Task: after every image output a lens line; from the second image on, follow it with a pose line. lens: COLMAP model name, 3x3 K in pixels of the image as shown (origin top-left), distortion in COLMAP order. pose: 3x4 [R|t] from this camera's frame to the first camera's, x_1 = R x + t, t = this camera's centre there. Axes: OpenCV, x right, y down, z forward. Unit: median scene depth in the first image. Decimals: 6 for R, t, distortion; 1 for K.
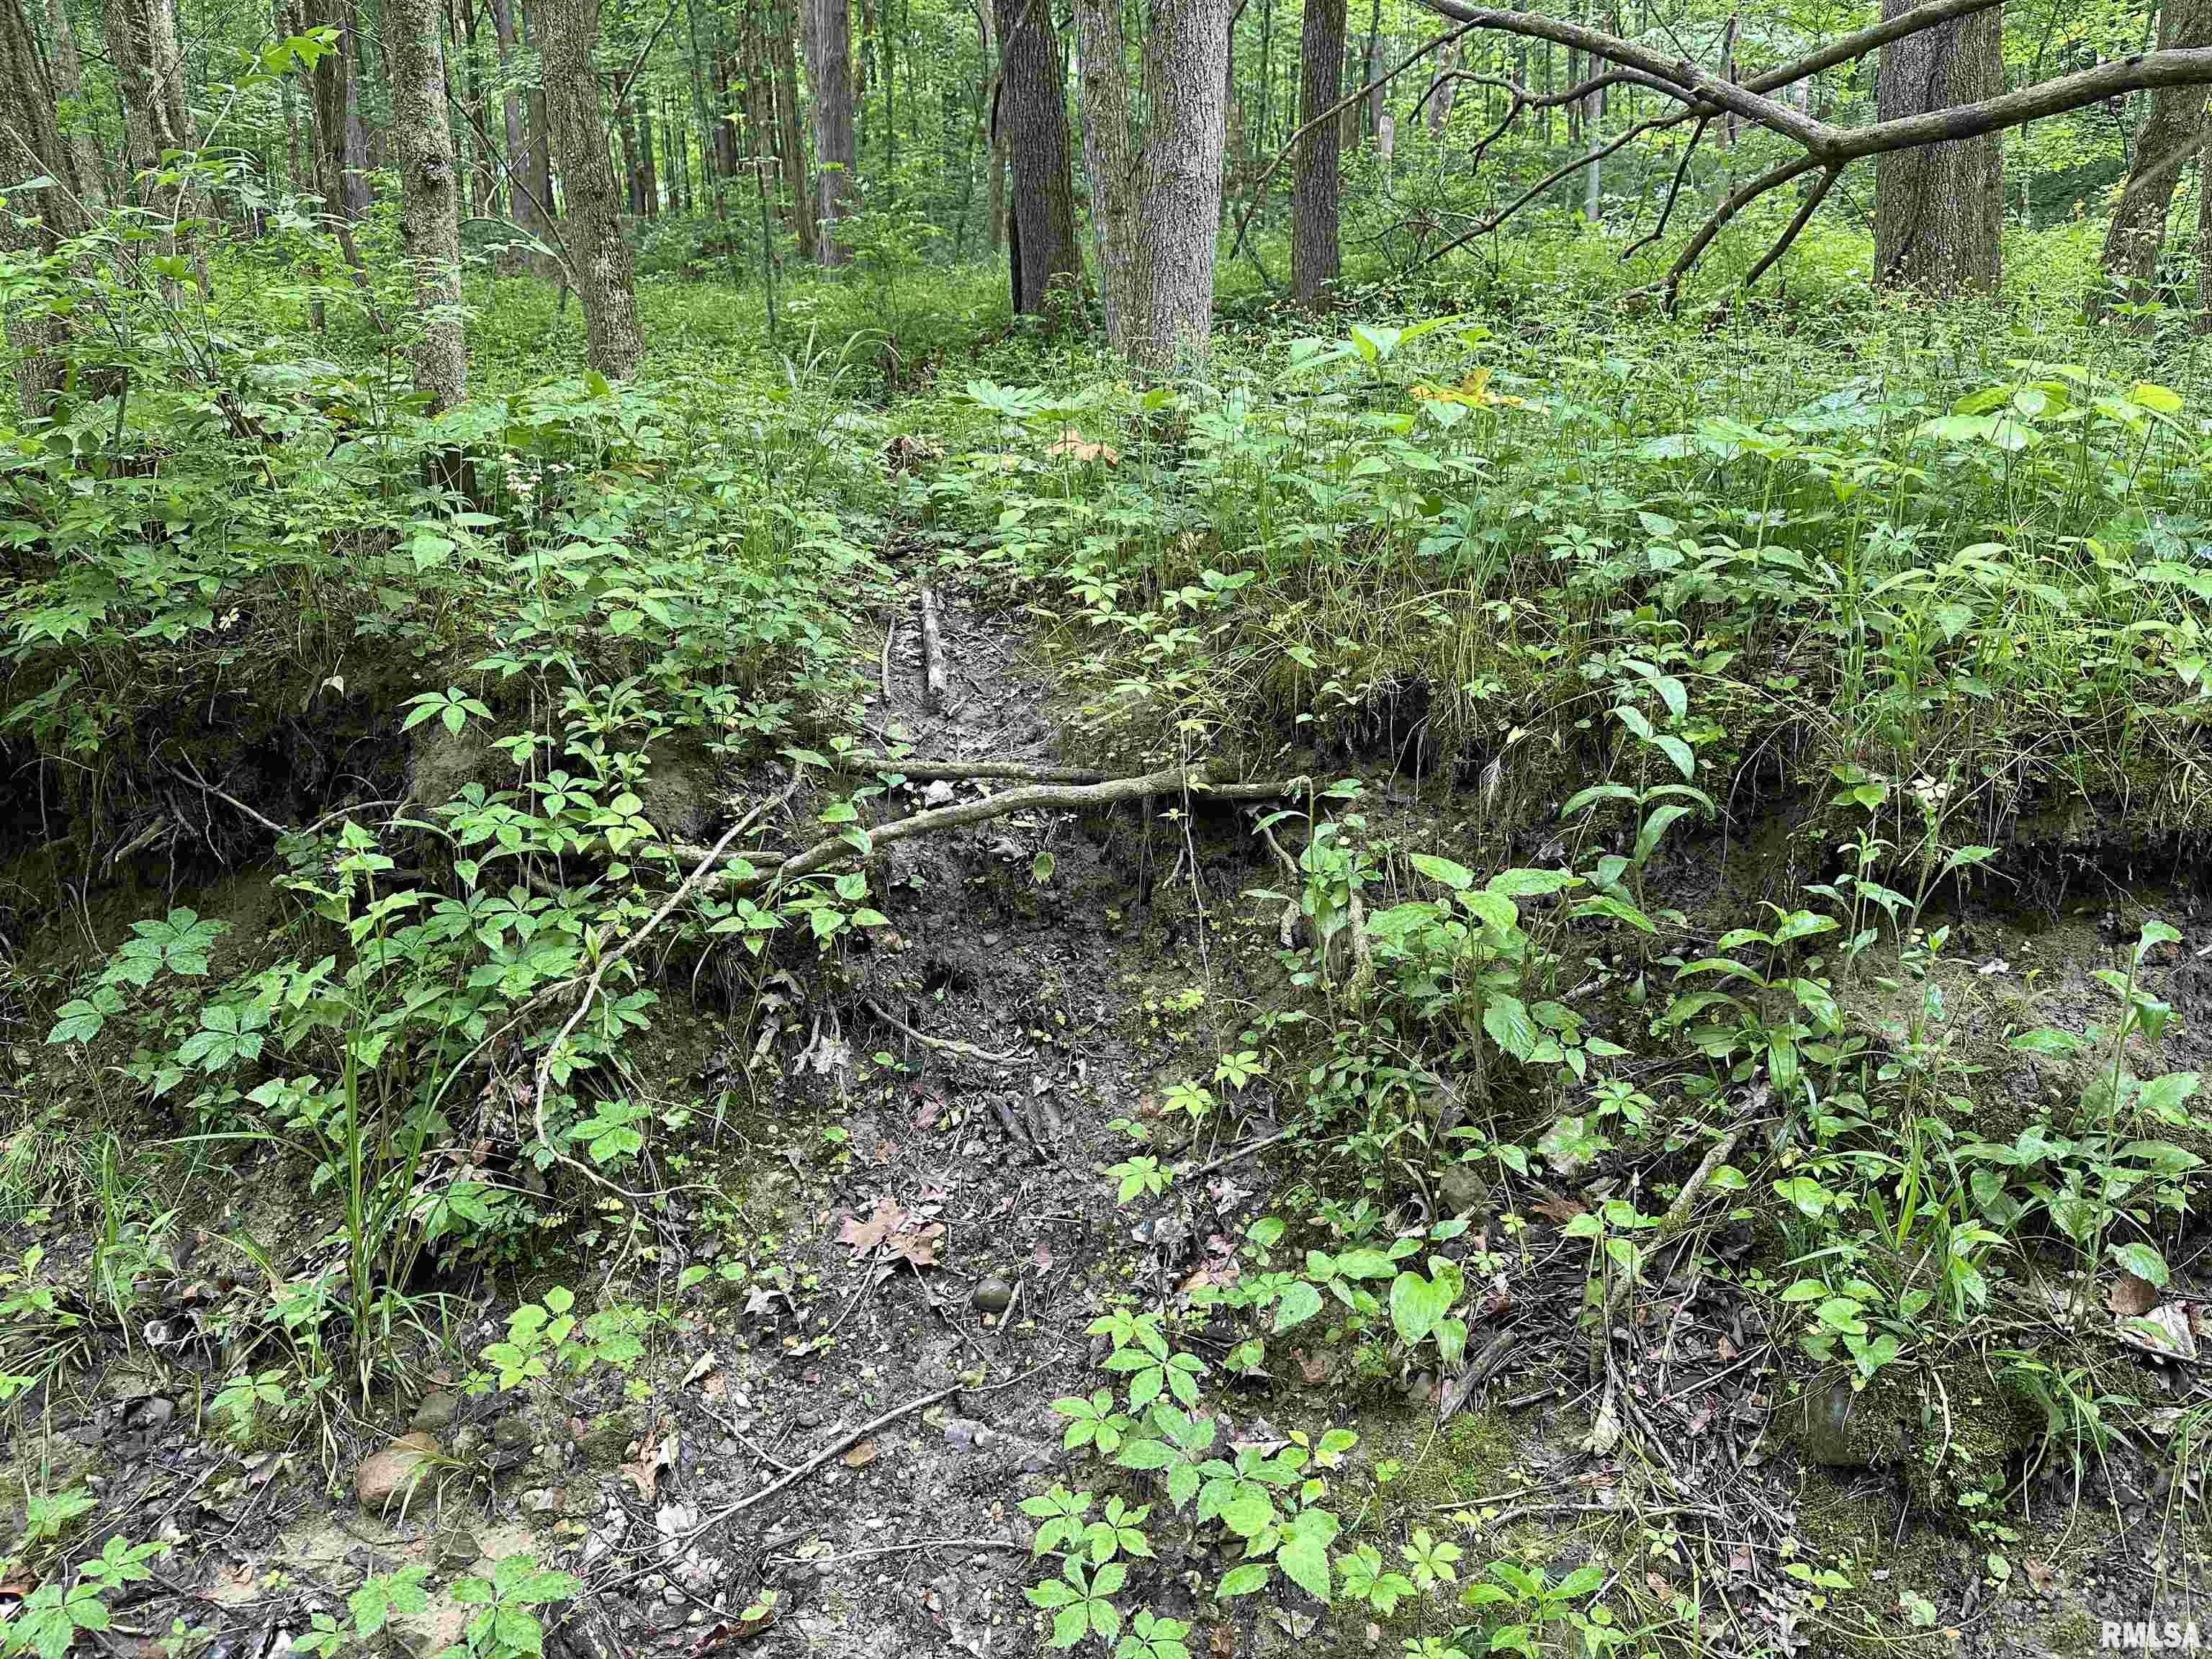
lens RADIAL K [[1492.0, 0, 1106.0], [0, 1492.0, 829.5], [0, 0, 1]] dist [0.124813, -0.179736]
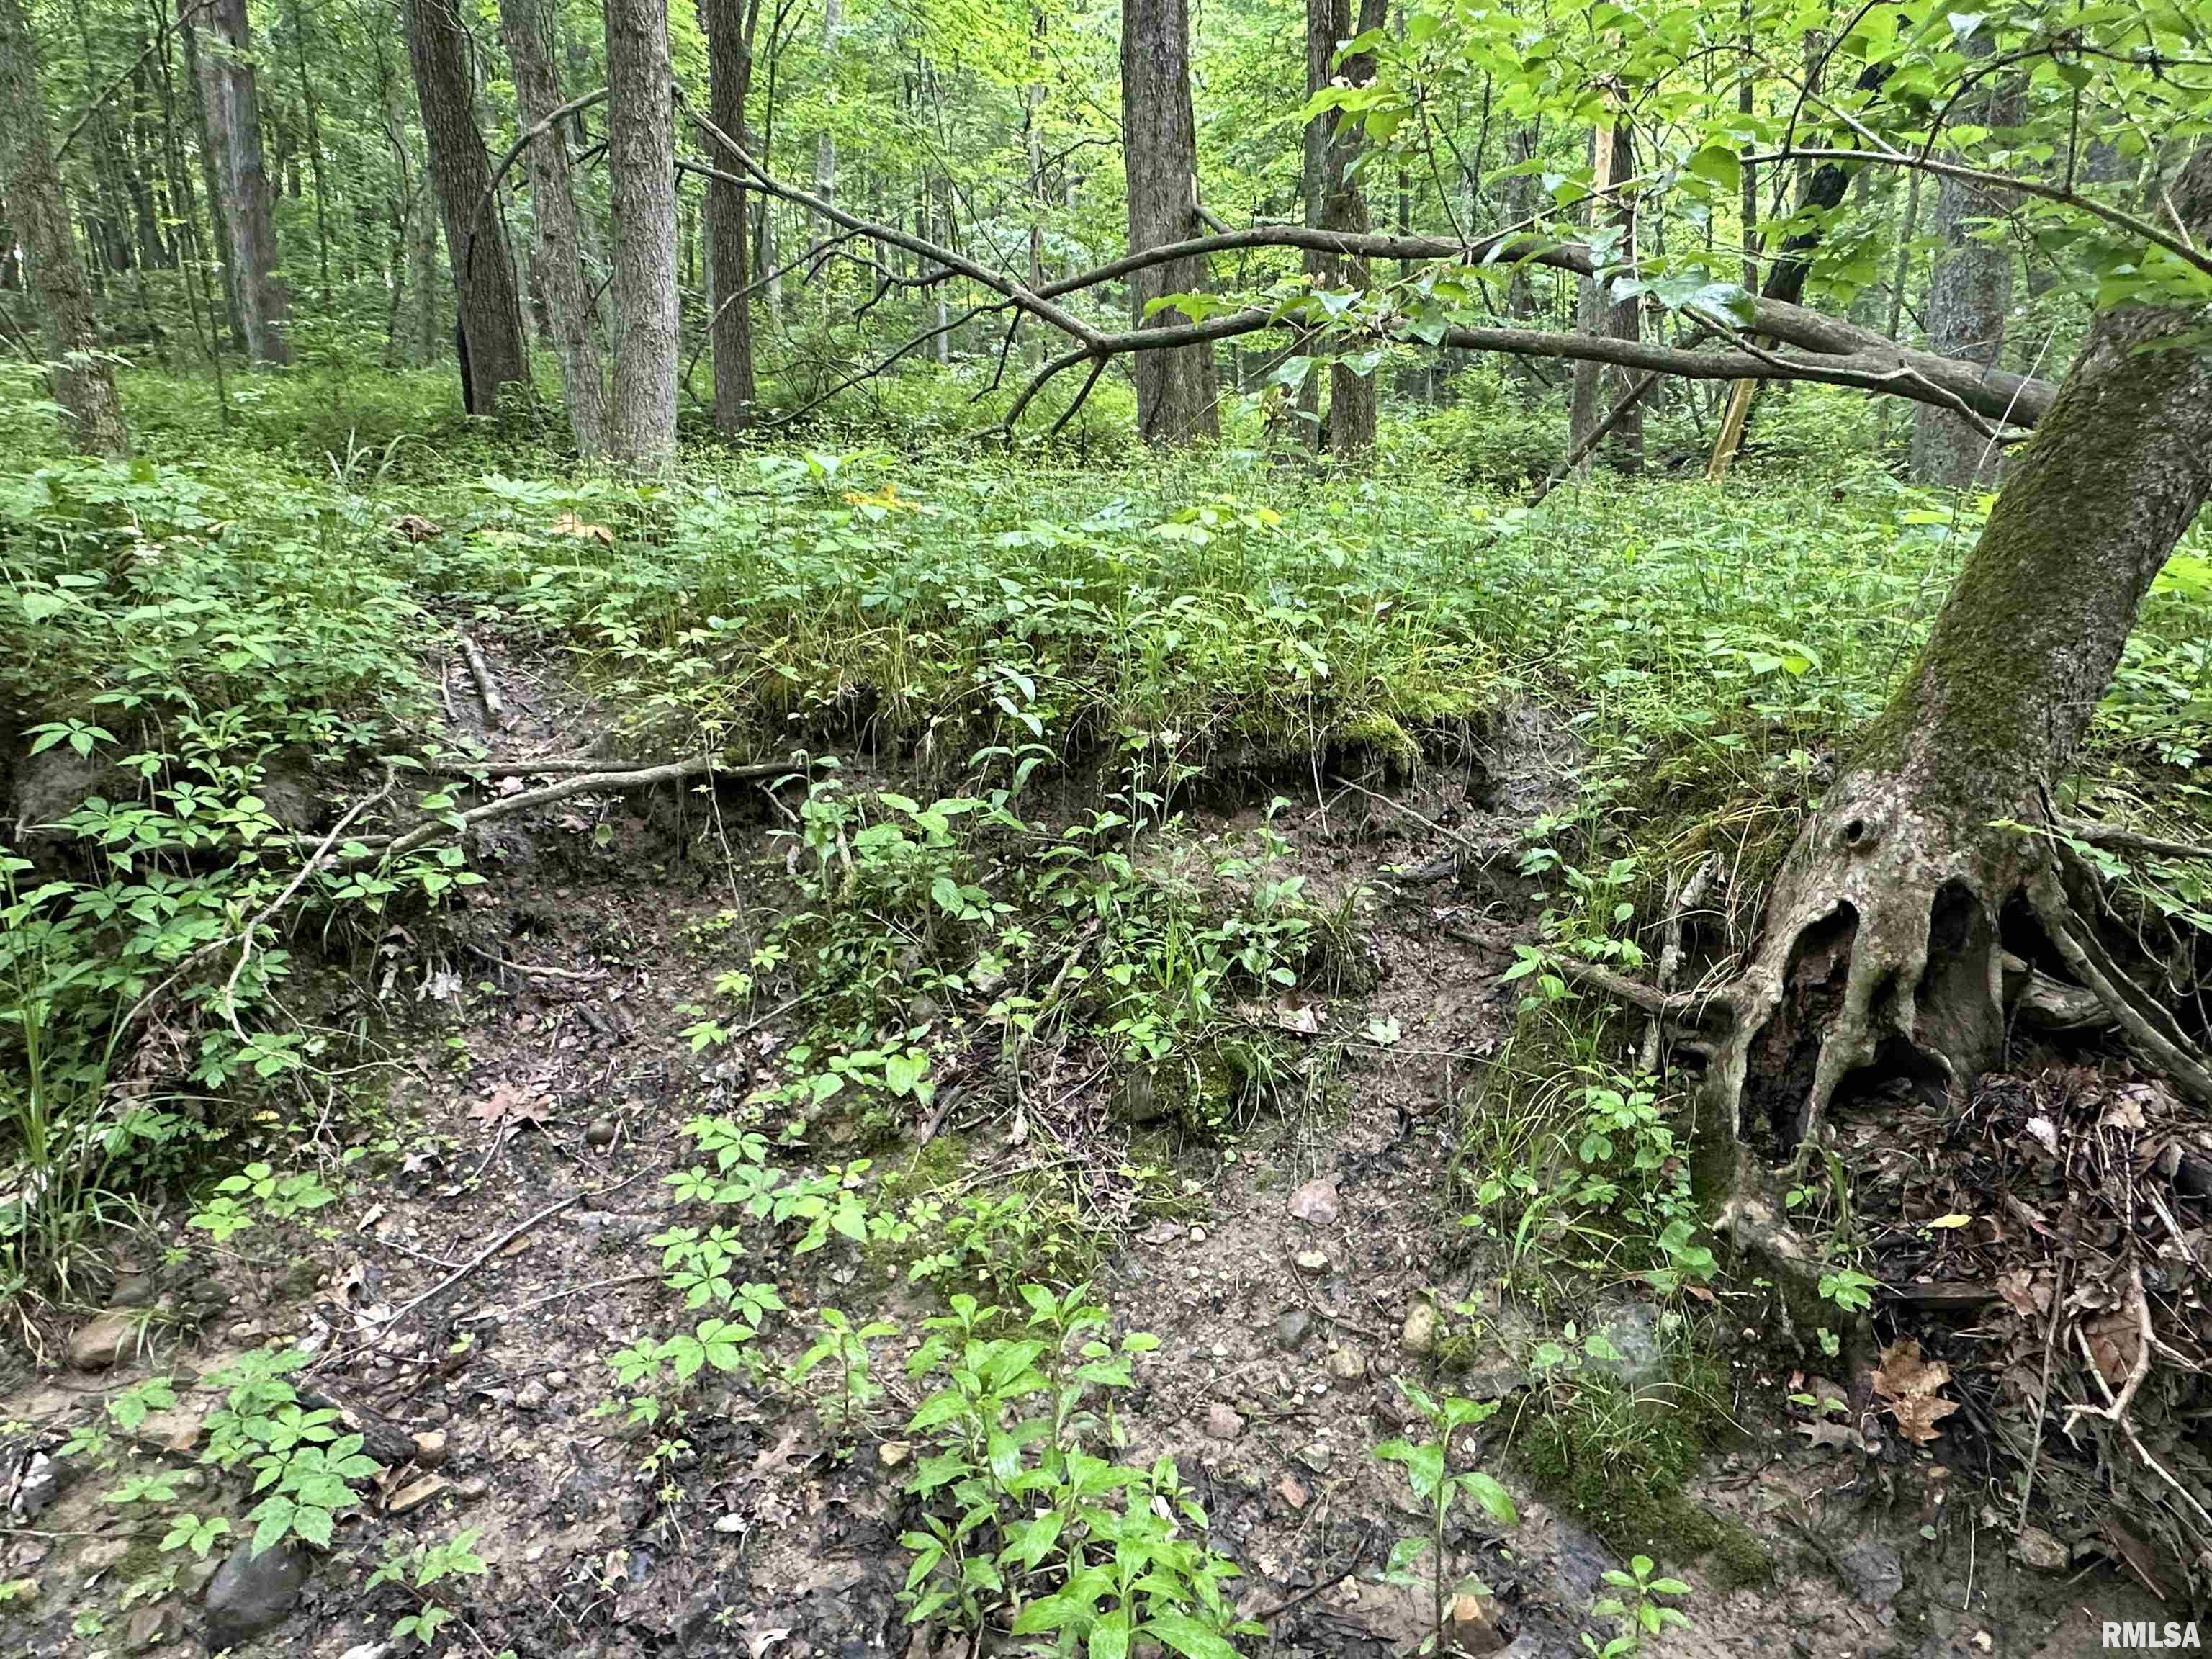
lens RADIAL K [[1531.4, 0, 1106.0], [0, 1531.4, 829.5], [0, 0, 1]] dist [-0.004121, 0.000582]
pose [[0.920701, -0.055412, 0.386316, -0.169833], [0.077126, 0.996181, -0.040923, 0.120657], [-0.382573, 0.067473, 0.921458, -0.476547]]
